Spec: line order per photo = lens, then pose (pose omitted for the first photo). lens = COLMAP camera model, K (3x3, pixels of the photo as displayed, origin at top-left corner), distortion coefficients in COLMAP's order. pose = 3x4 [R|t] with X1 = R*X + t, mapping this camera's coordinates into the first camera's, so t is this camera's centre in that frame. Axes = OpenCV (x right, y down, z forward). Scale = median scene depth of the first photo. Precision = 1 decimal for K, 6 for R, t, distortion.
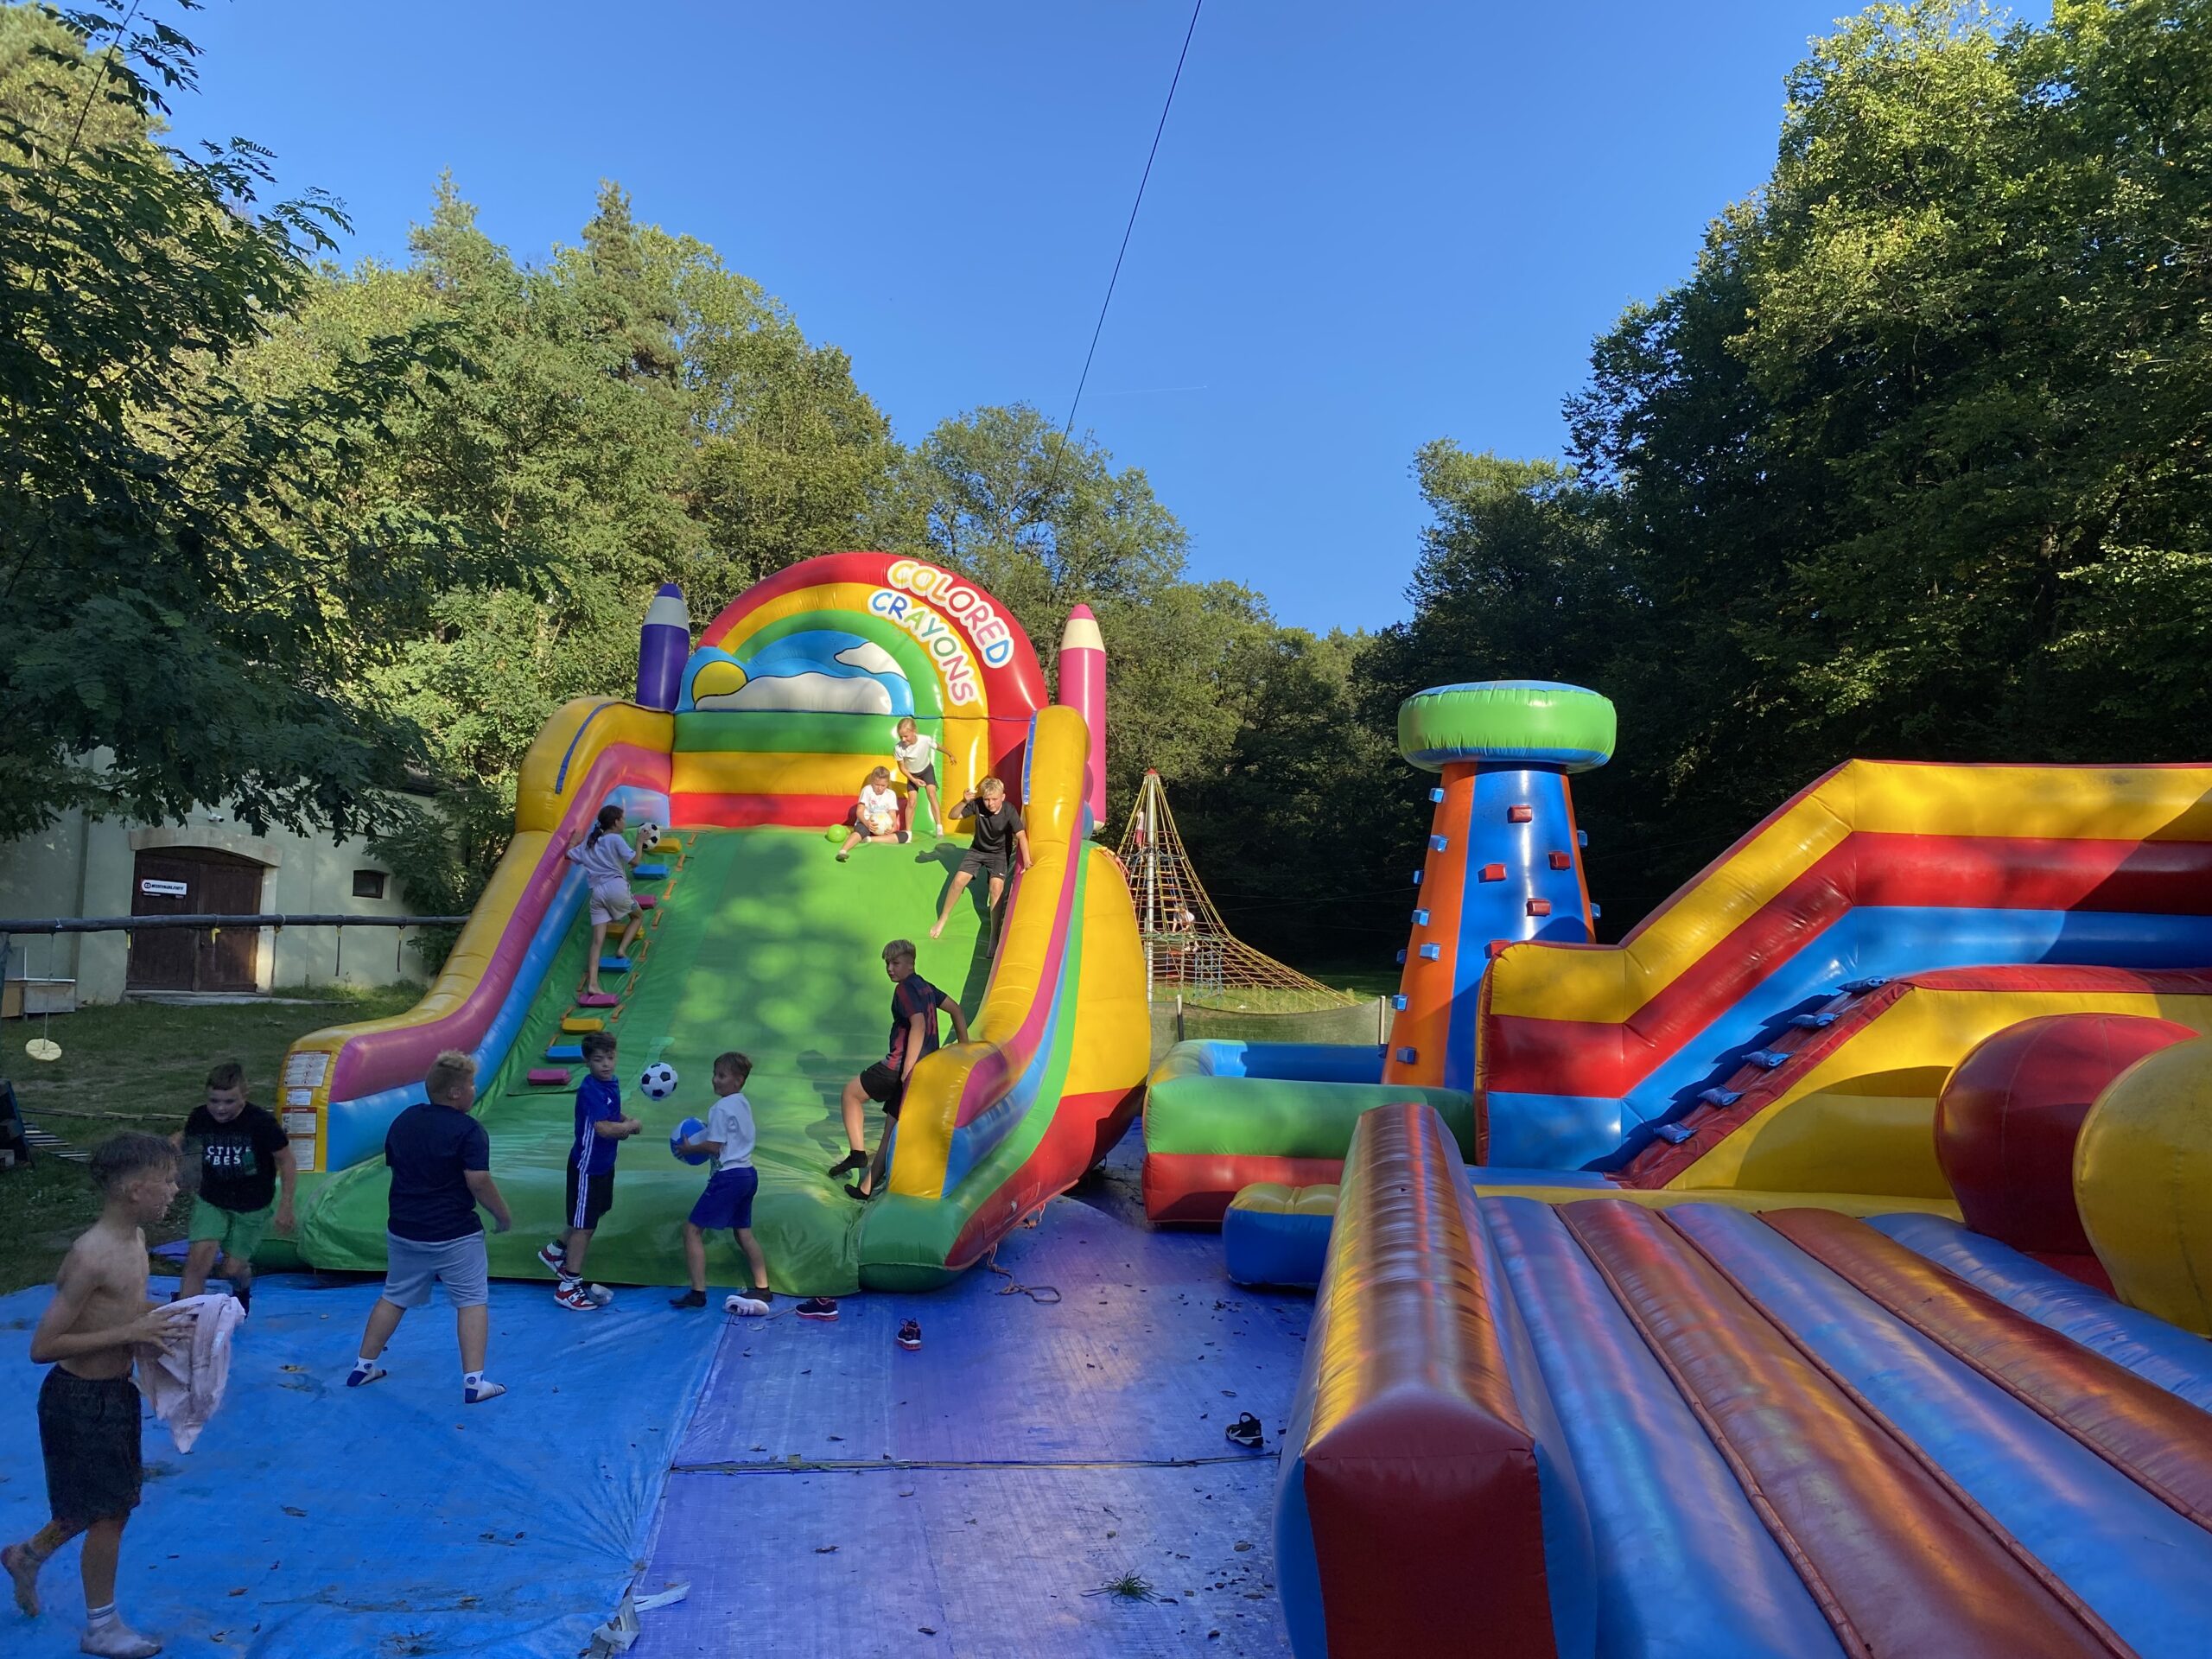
lens RADIAL K [[1704.6, 0, 1120.5], [0, 1704.6, 844.4], [0, 0, 1]] dist [0.040605, -0.041475]
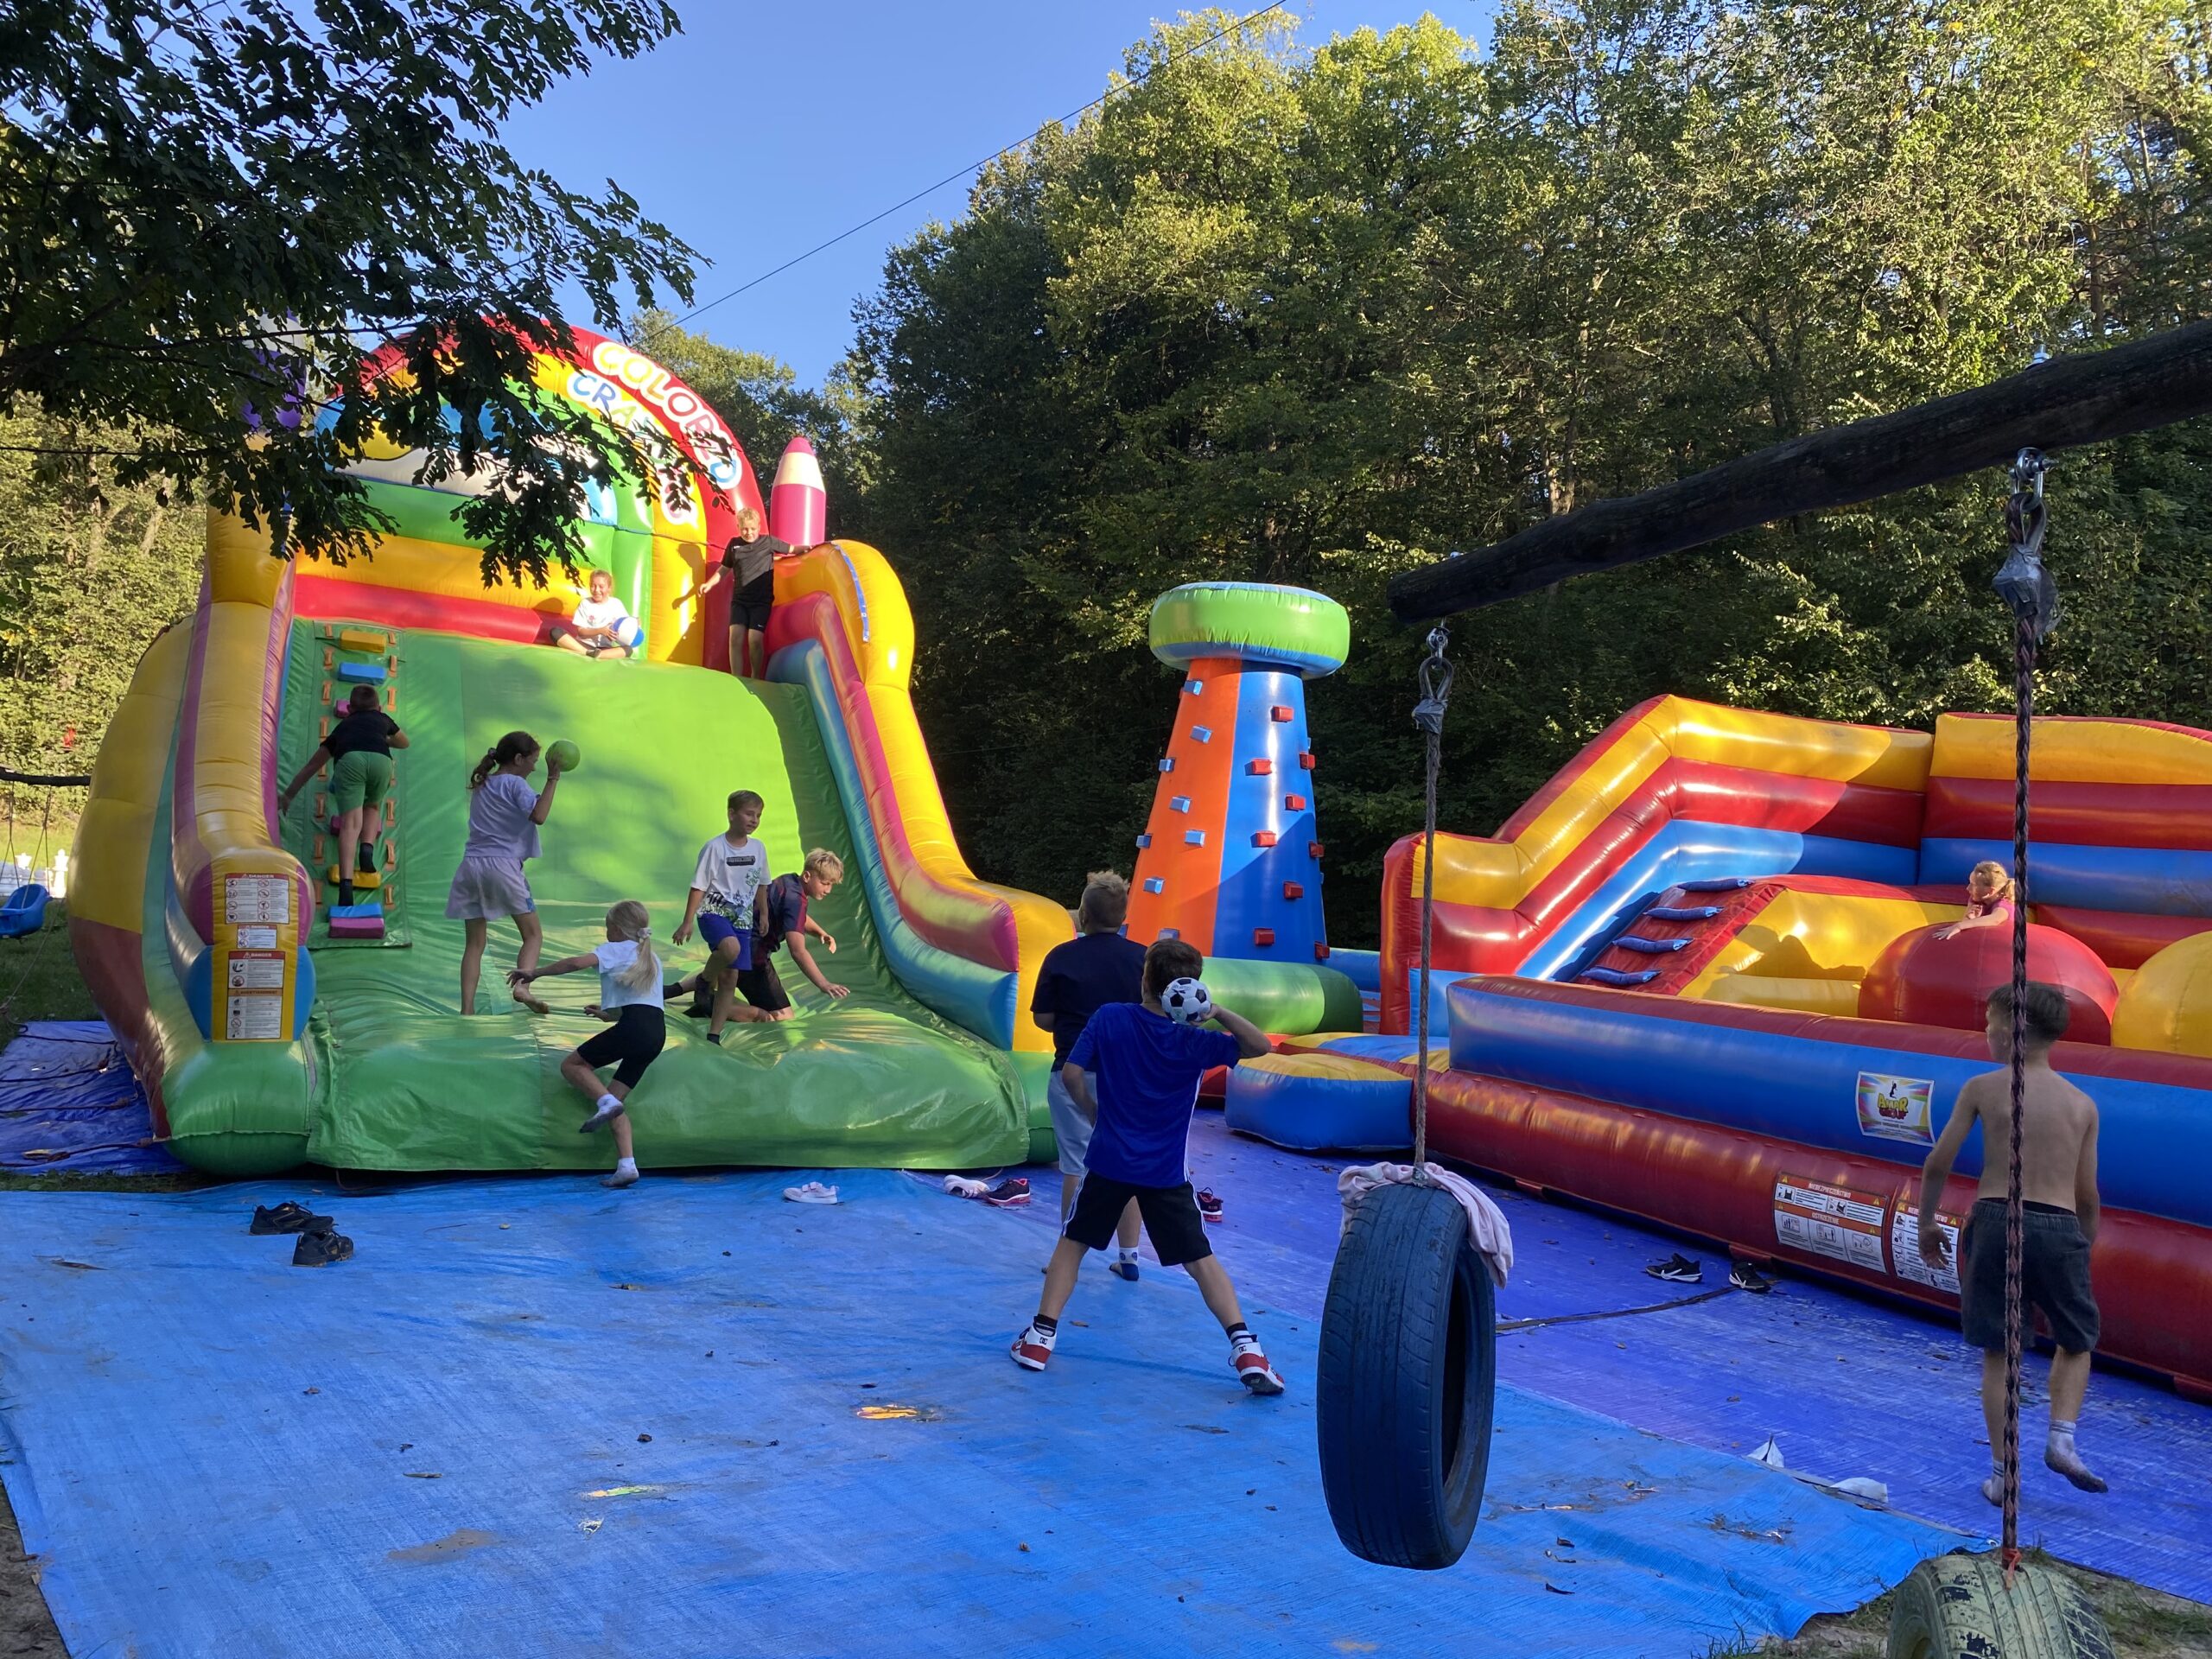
lens RADIAL K [[1704.6, 0, 1123.3], [0, 1704.6, 836.8], [0, 0, 1]] dist [0.040605, -0.041475]
pose [[0.852968, 0.061164, 0.518367, -0.341833], [-0.088936, 0.995619, 0.028866, 0.031781], [-0.514331, -0.070724, 0.854671, 0.121411]]
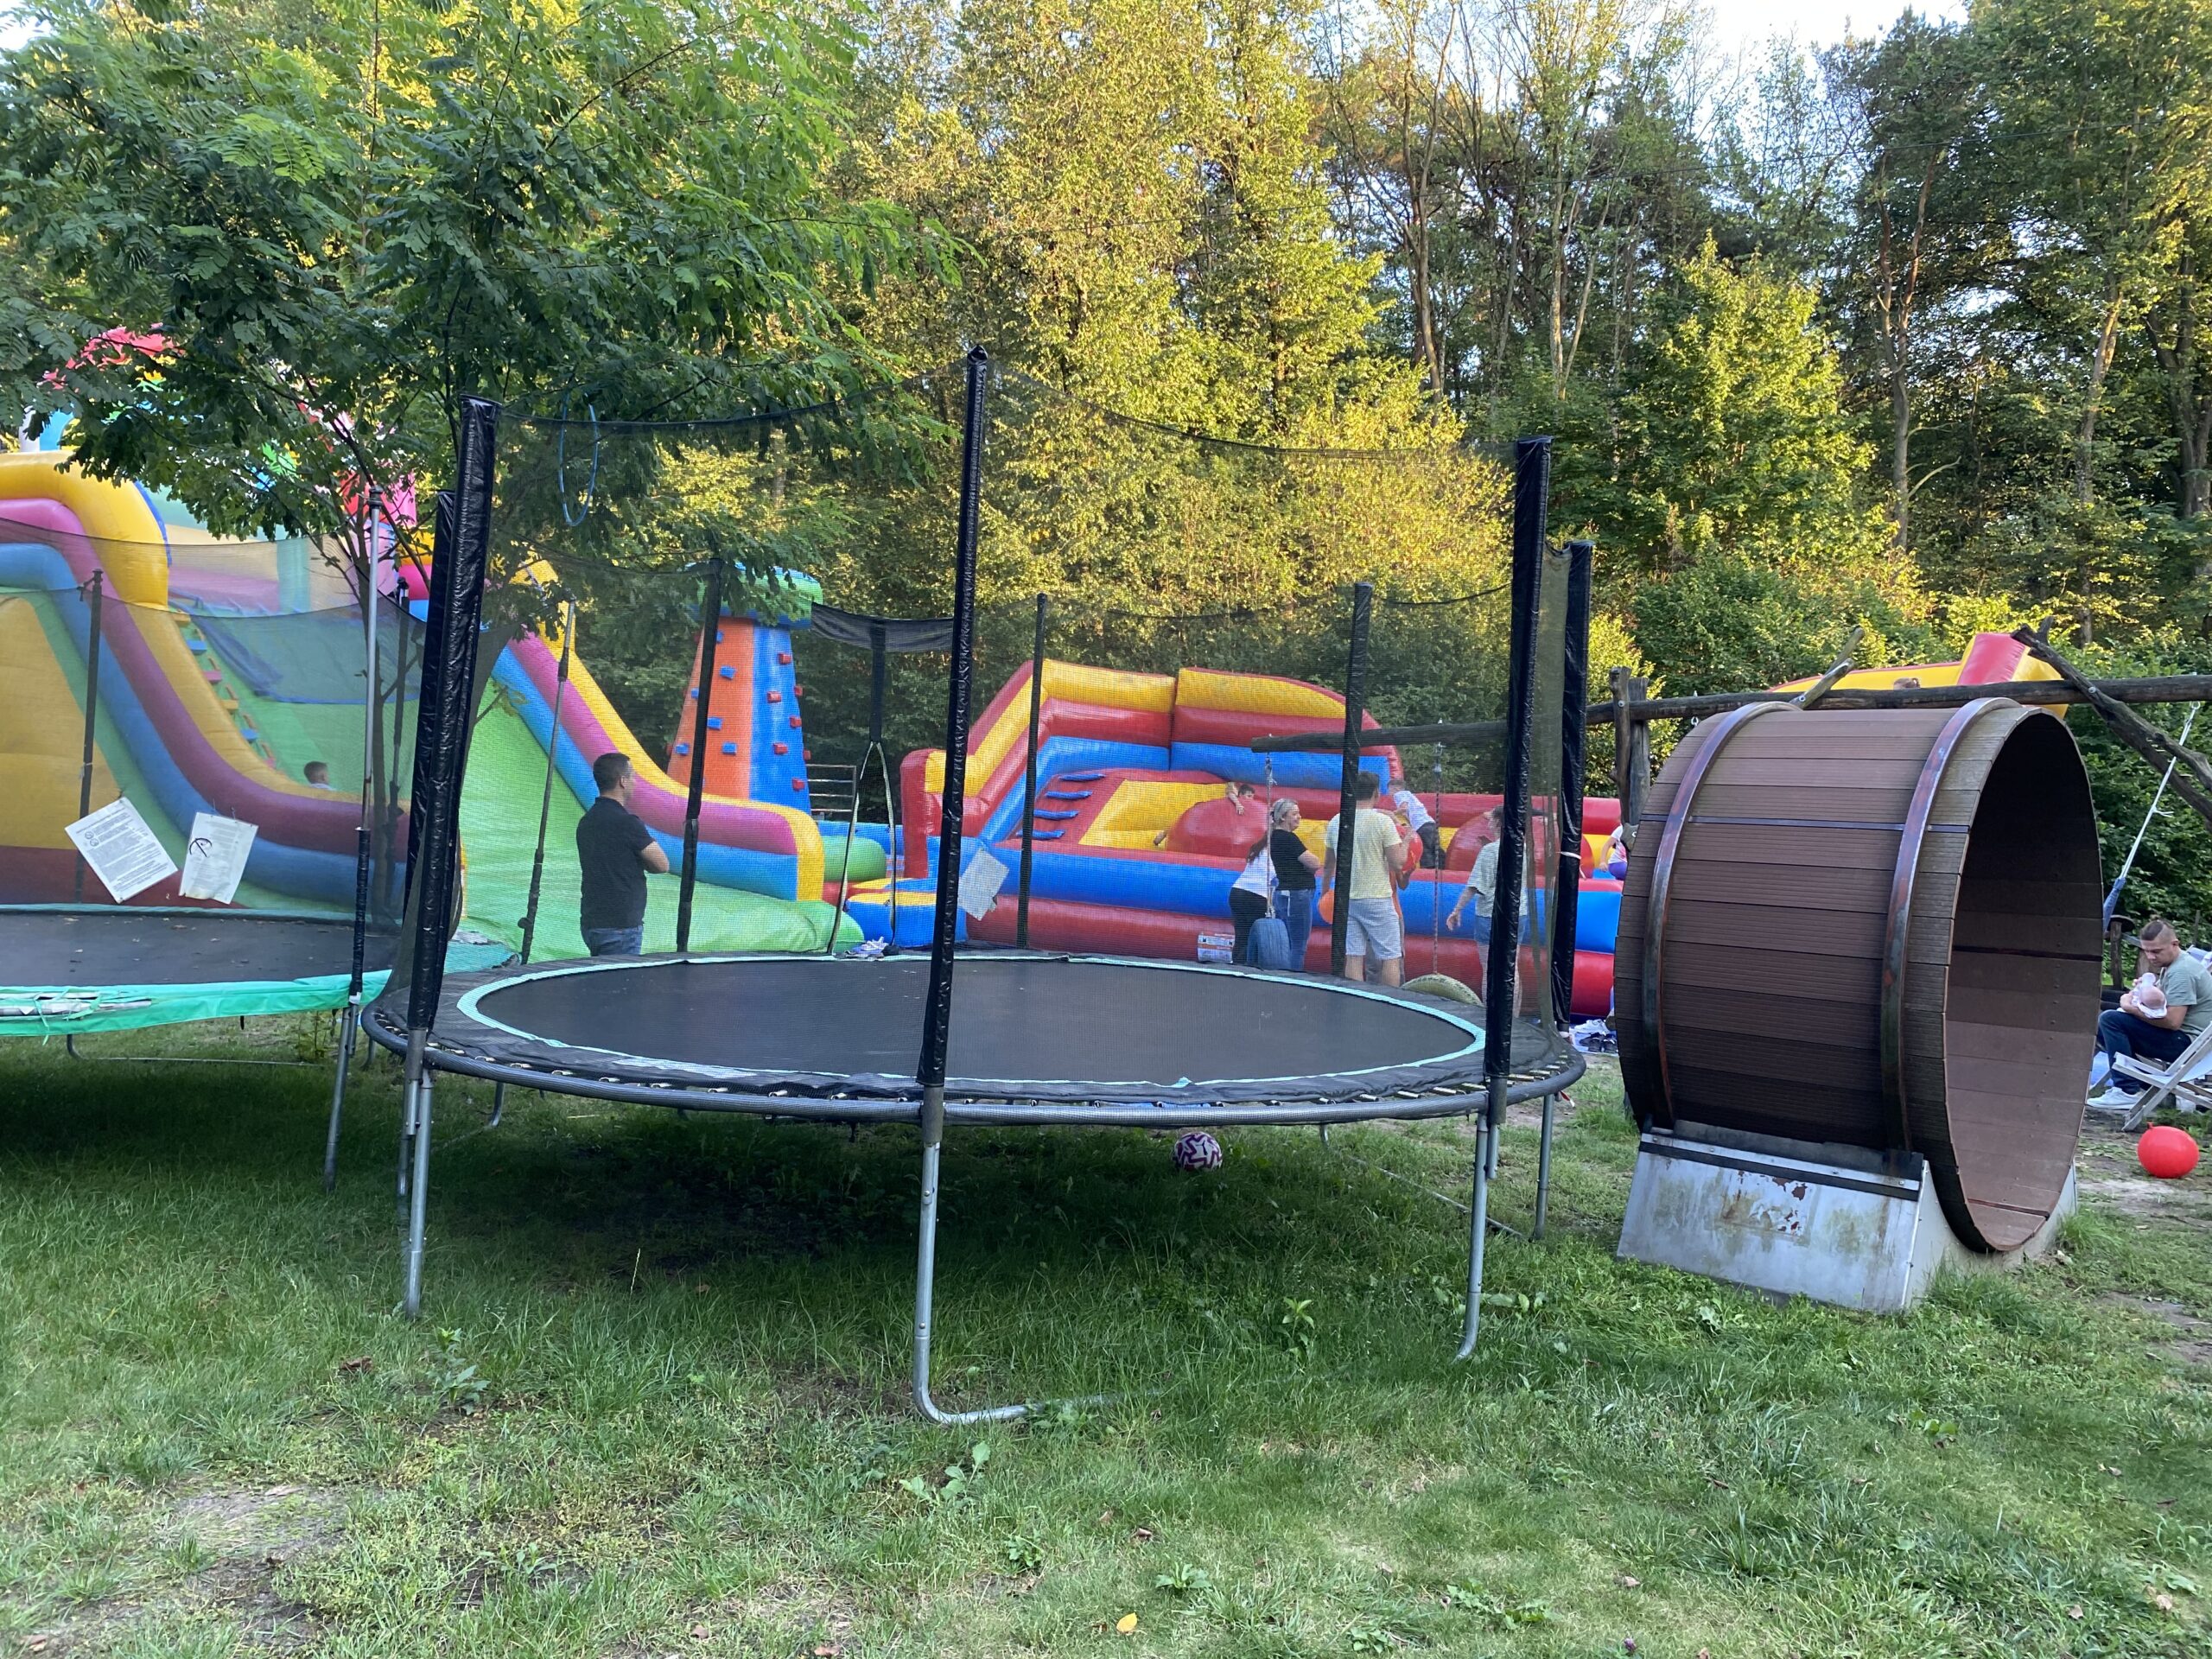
lens RADIAL K [[1704.6, 0, 1094.5], [0, 1704.6, 823.4], [0, 0, 1]] dist [0.040605, -0.041475]
pose [[0.486665, -0.010352, 0.873527, -0.823691], [-0.101635, 0.992469, 0.068385, -0.000845], [-0.867656, -0.122062, 0.481948, 0.016719]]
